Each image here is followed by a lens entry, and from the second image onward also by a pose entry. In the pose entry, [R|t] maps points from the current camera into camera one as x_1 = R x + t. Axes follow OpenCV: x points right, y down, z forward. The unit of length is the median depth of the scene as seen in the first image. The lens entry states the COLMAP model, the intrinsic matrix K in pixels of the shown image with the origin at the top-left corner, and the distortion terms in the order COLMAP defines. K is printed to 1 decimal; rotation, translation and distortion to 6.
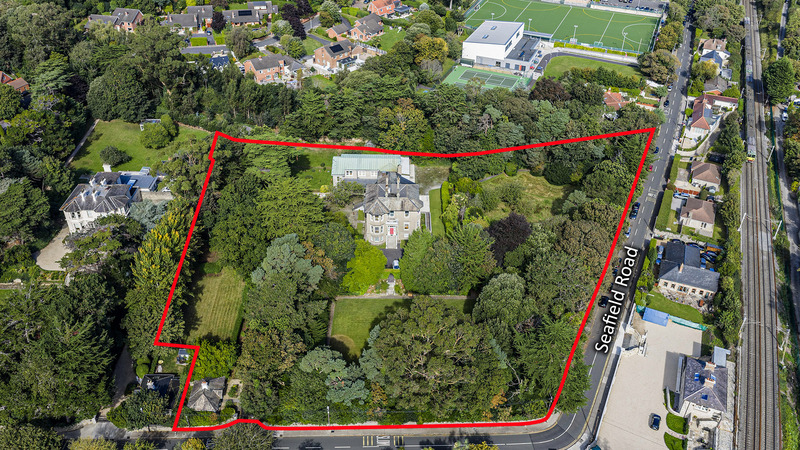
lens RADIAL K [[647.7, 0, 400.0], [0, 647.7, 225.0], [0, 0, 1]] dist [0.001491, -0.002325]
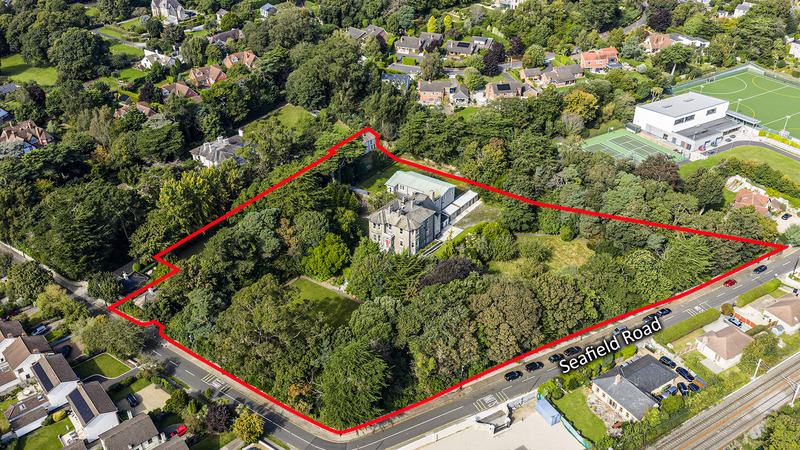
lens RADIAL K [[647.7, 0, 400.0], [0, 647.7, 225.0], [0, 0, 1]] dist [0.001491, -0.002325]
pose [[0.807998, 0.289015, -0.513429, 0.352023], [-0.323286, 0.946003, 0.023752, -0.032729], [0.492570, 0.146793, 0.857803, 0.055955]]
